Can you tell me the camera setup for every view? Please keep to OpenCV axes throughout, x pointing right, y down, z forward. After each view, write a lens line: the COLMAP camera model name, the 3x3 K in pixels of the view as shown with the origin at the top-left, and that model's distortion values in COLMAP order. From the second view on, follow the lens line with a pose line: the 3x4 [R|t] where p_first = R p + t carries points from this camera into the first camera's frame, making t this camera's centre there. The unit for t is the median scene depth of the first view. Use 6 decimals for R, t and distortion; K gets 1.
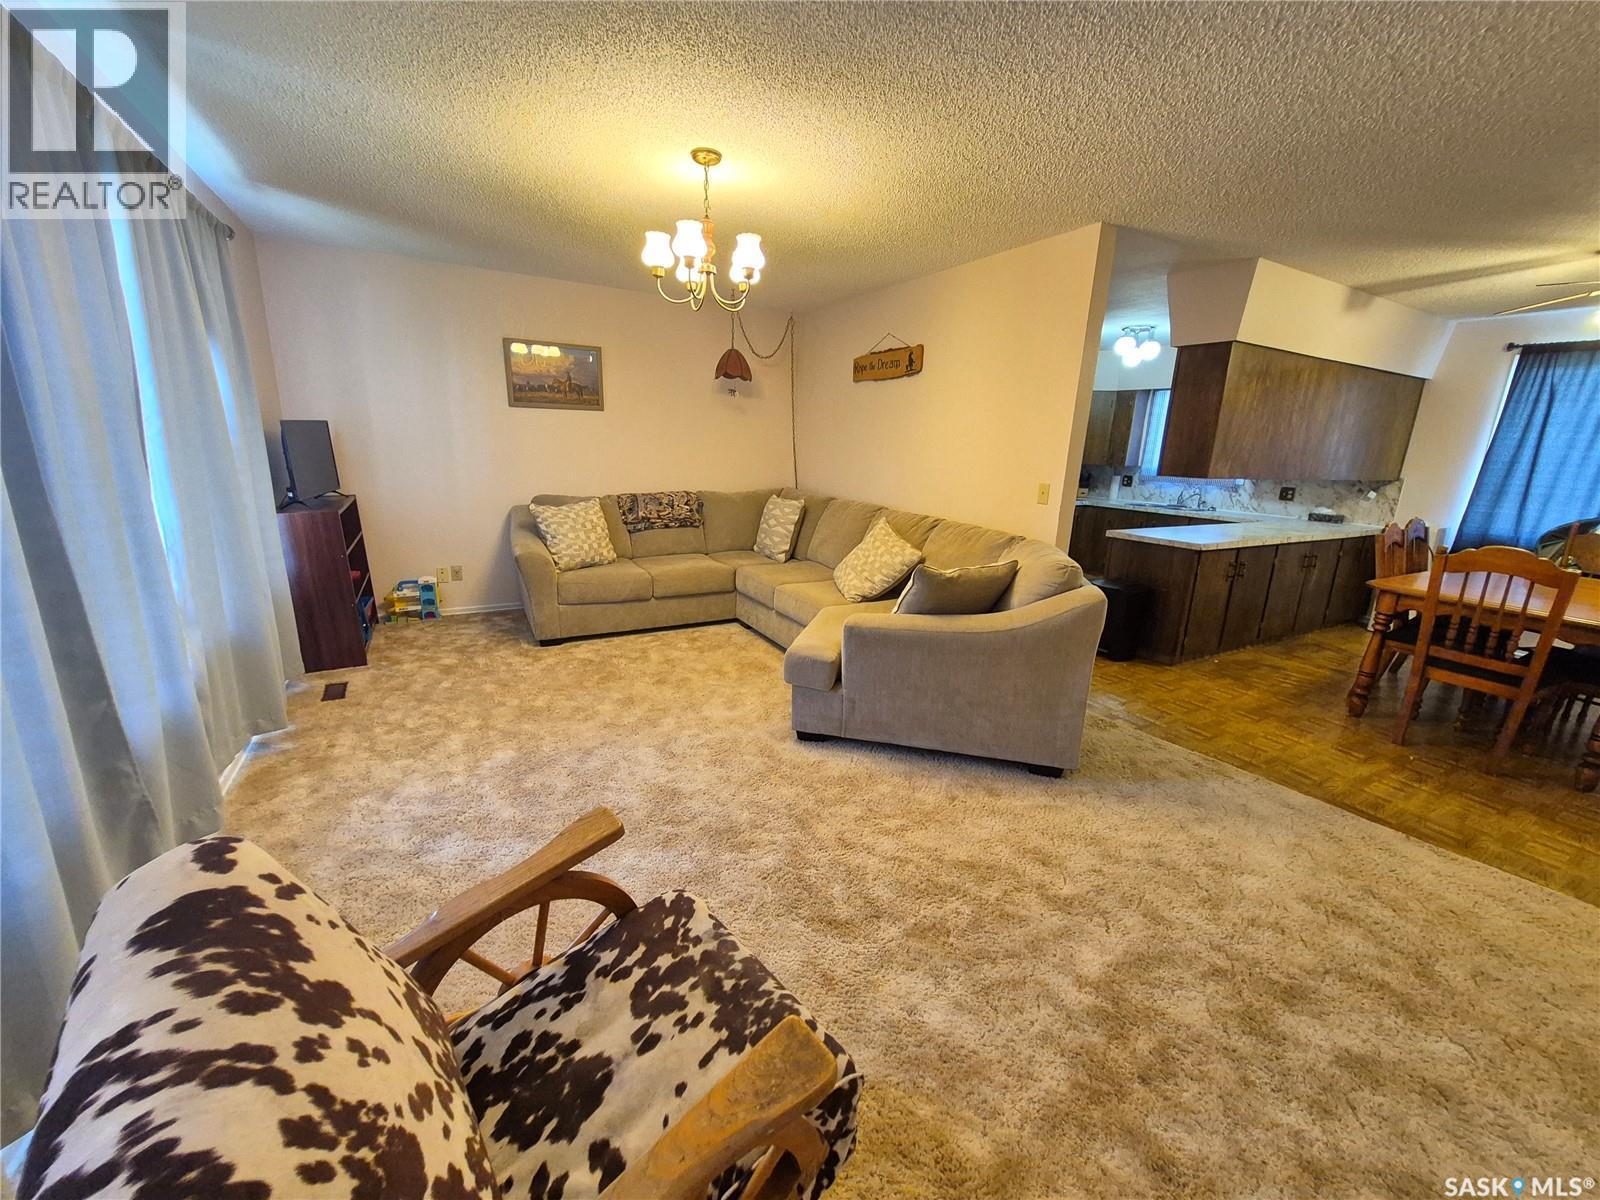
lens RADIAL K [[626.0, 0, 804.7], [0, 626.0, 596.5], [0, 0, 1]] dist [0.003475, 0.000087]
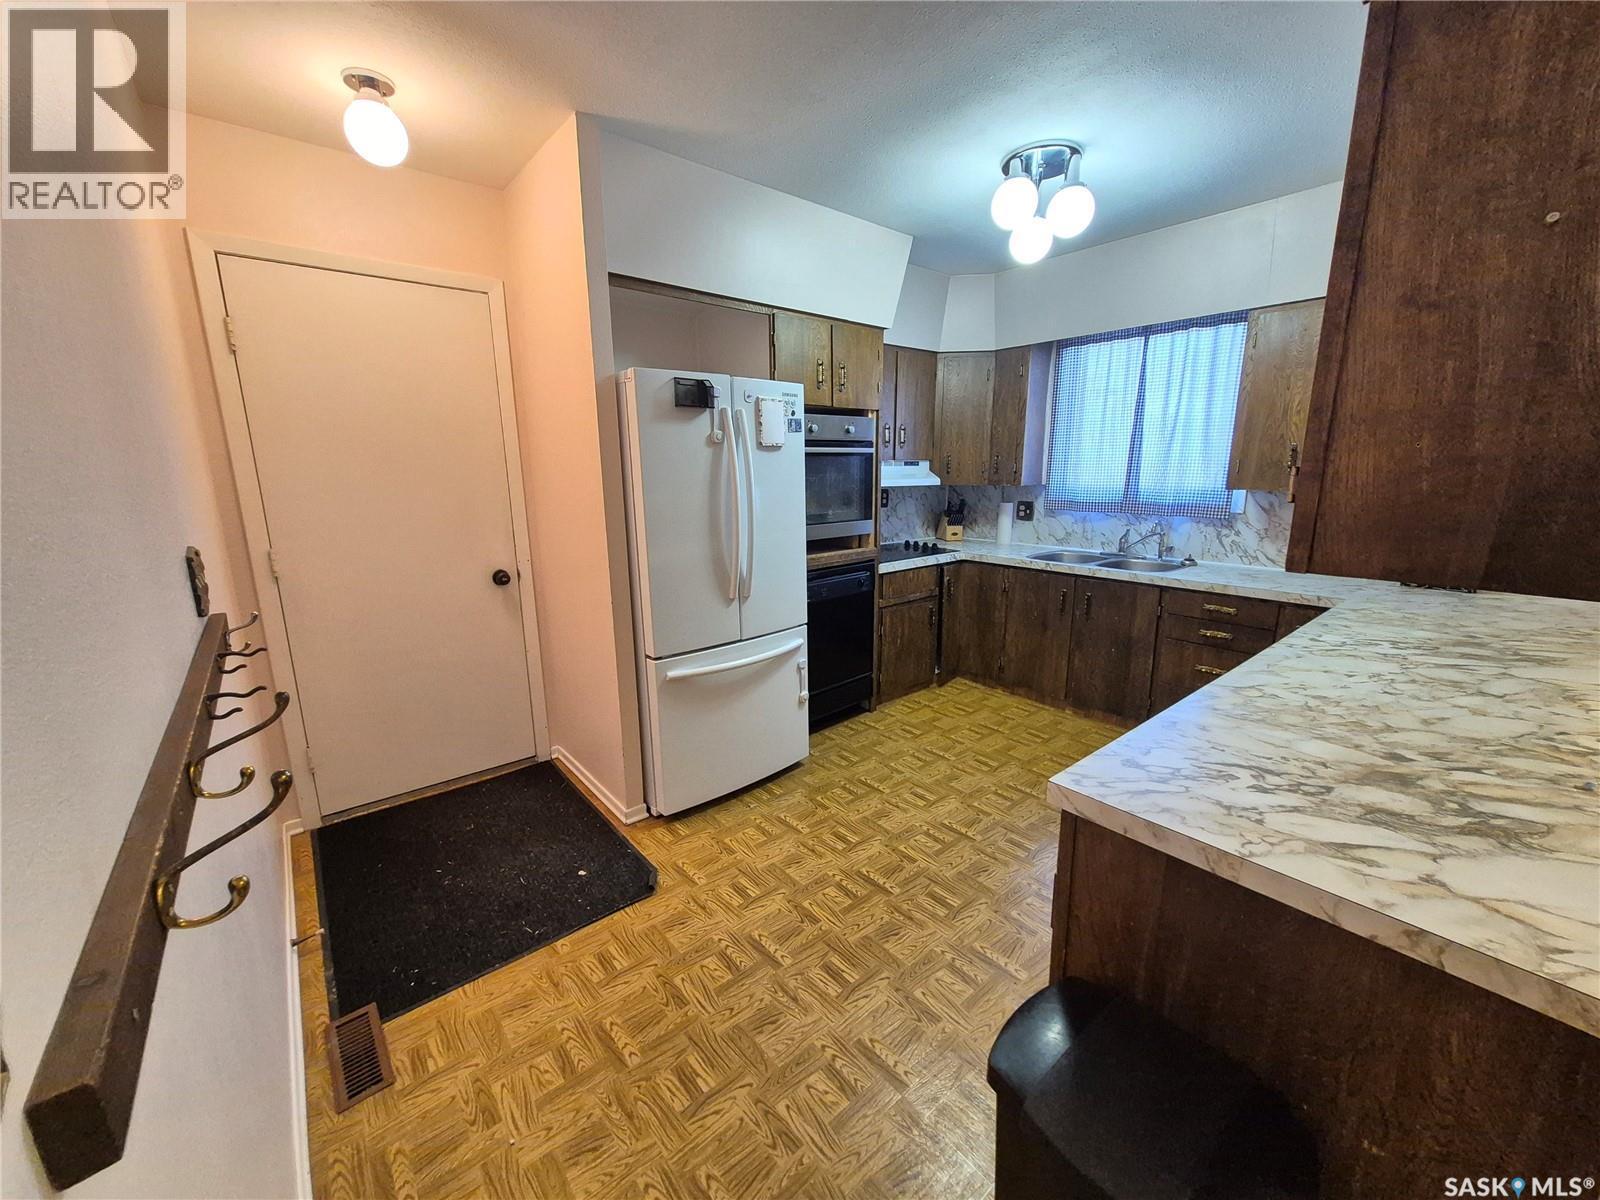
lens RADIAL K [[622.9, 0, 801.7], [0, 622.9, 594.2], [0, 0, 1]] dist [0.001433, 0.000043]
pose [[0.984579, -0.078542, 0.156316, 0.397729], [0.083976, 0.996061, -0.028458, -0.198863], [-0.153465, 0.041146, 0.987297, 0.859877]]
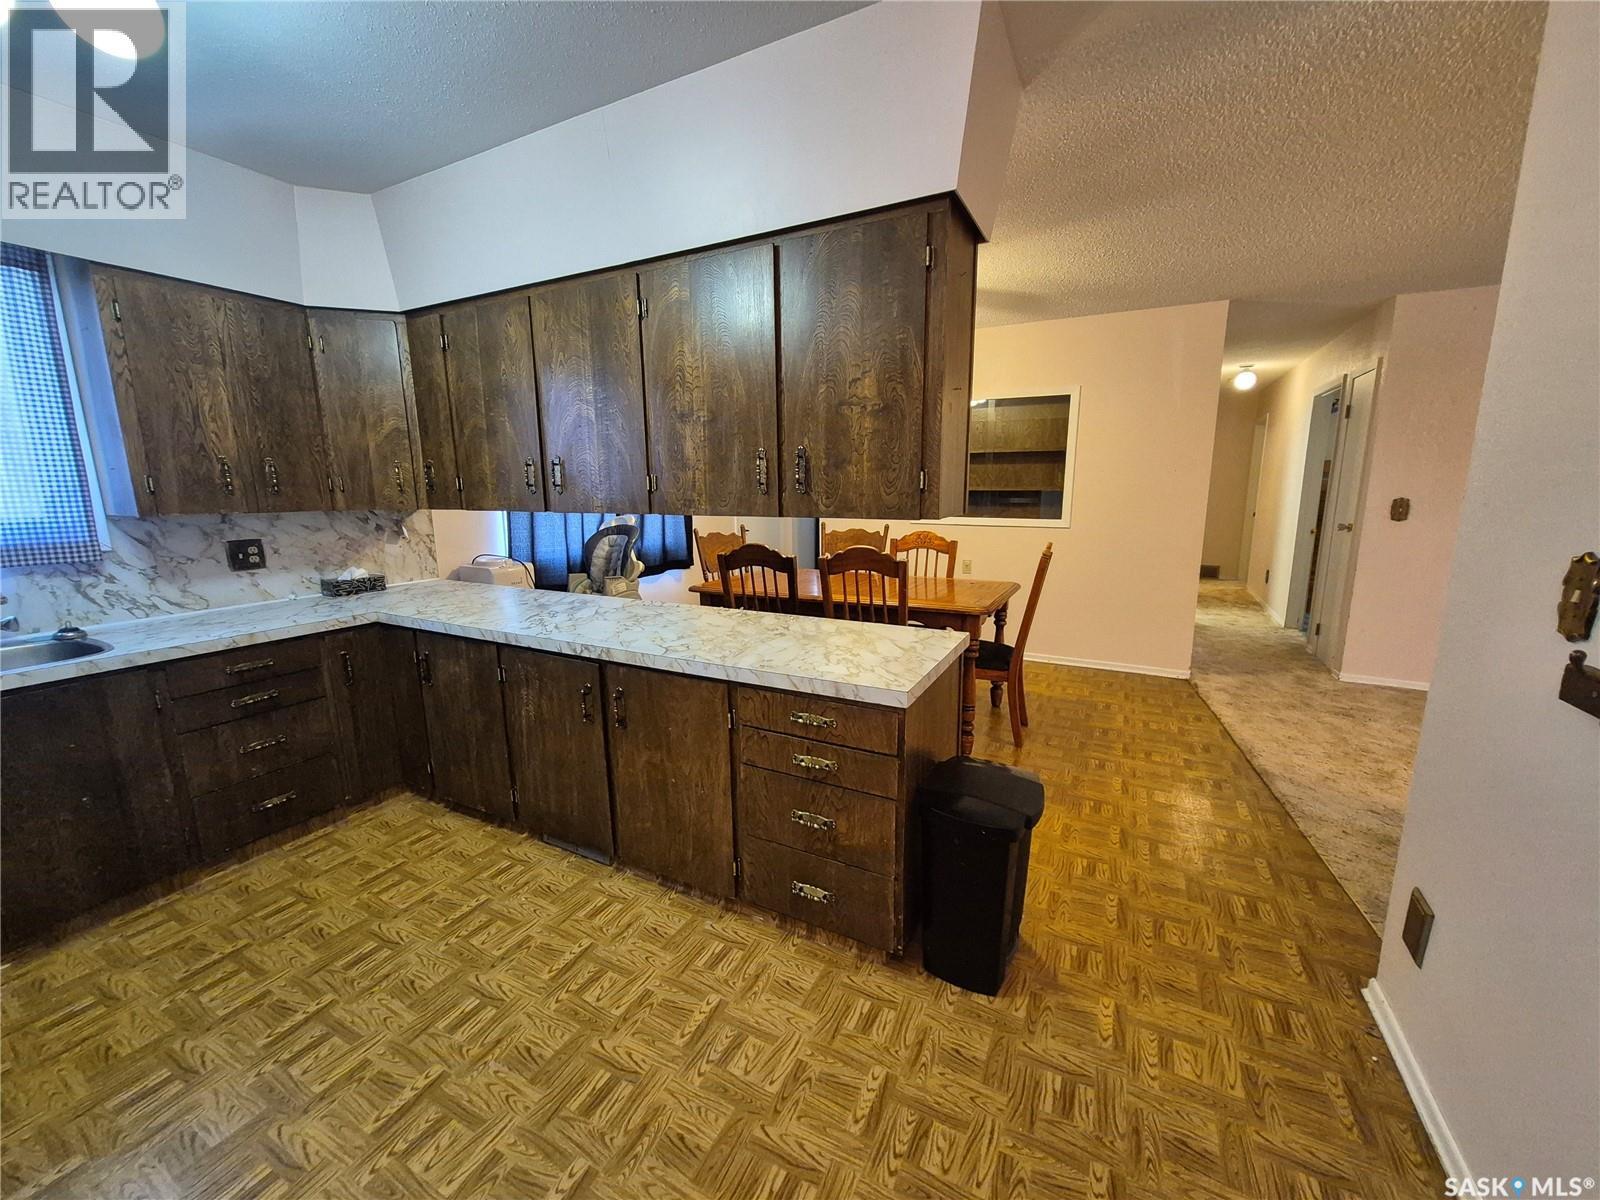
lens RADIAL K [[628.4, 0, 798.1], [0, 628.4, 595.1], [0, 0, 1]] dist [0.001008, -0.000008]
pose [[-0.537142, -0.181253, 0.823787, 0.270239], [0.189711, 0.925657, 0.327366, -0.309349], [-0.821881, 0.332124, -0.462824, 1.323407]]
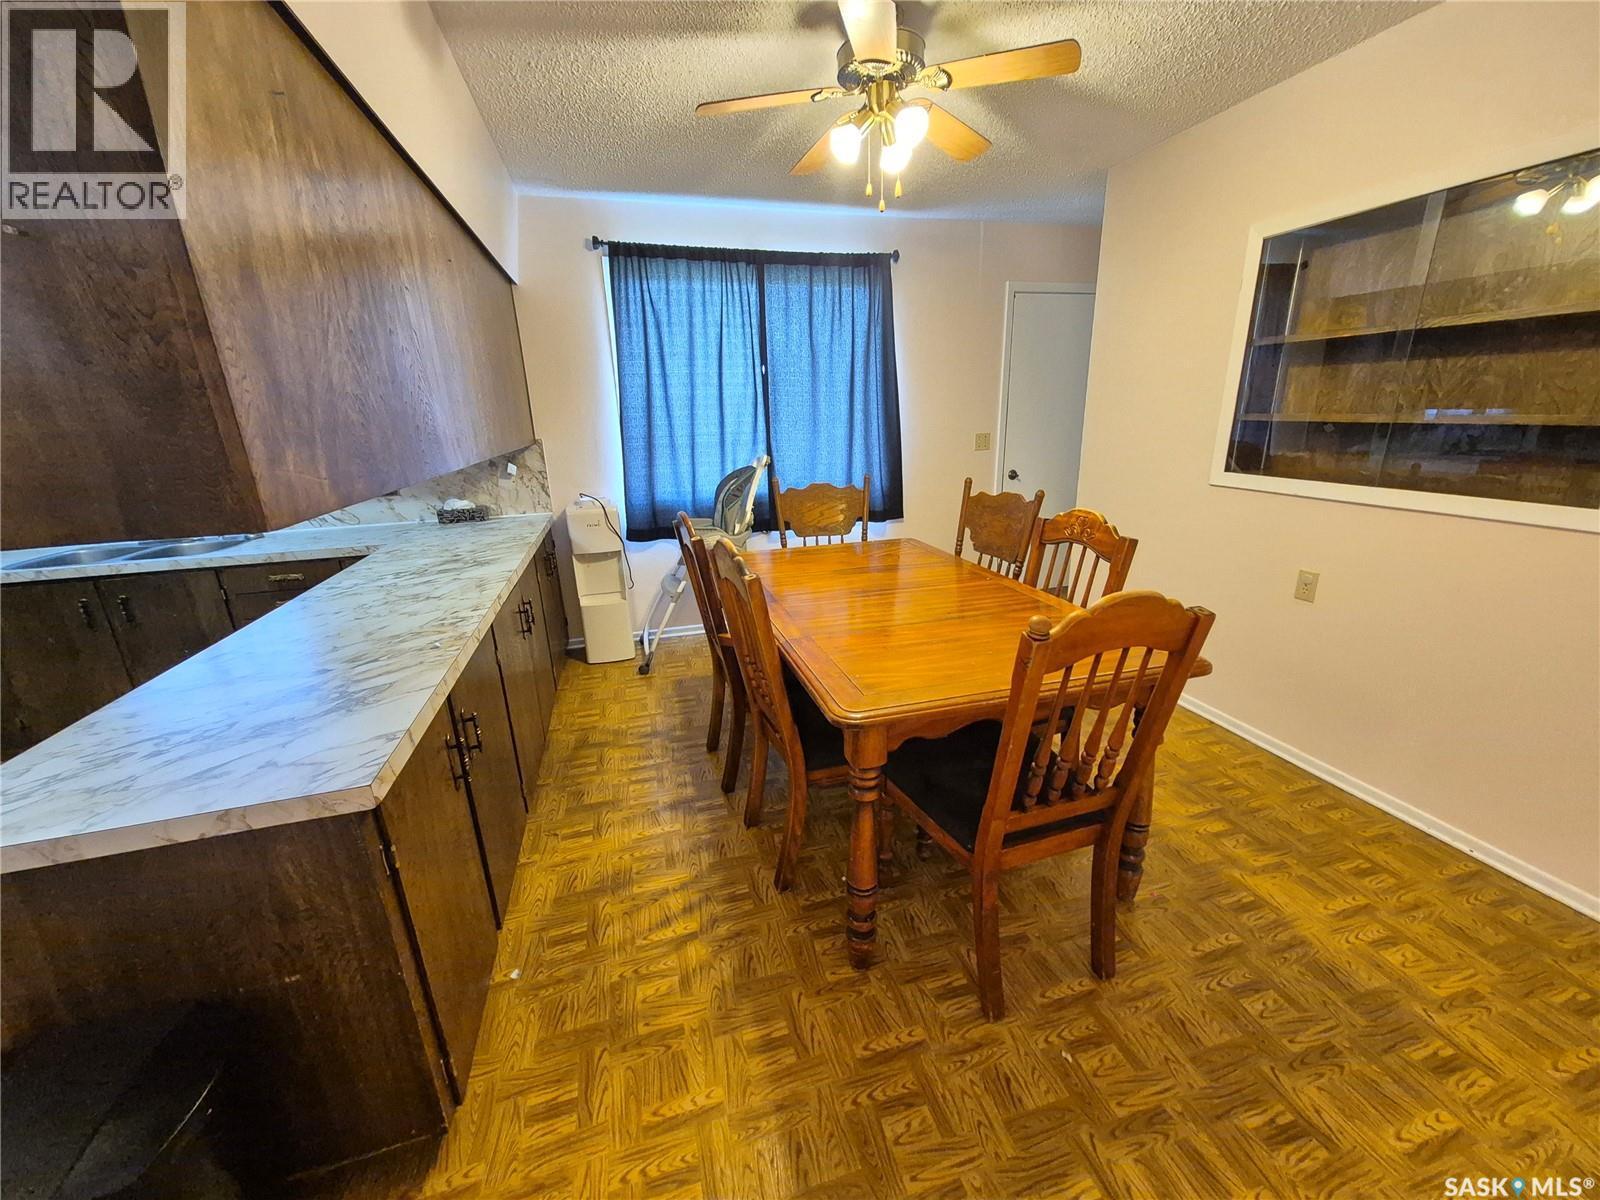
lens RADIAL K [[626.0, 0, 804.7], [0, 626.0, 596.5], [0, 0, 1]] dist [0.003475, 0.000087]
pose [[0.234919, -0.321516, 0.917301, 0.460348], [0.269631, 0.928231, 0.256295, -0.165903], [-0.933870, 0.187124, 0.304750, 0.735292]]
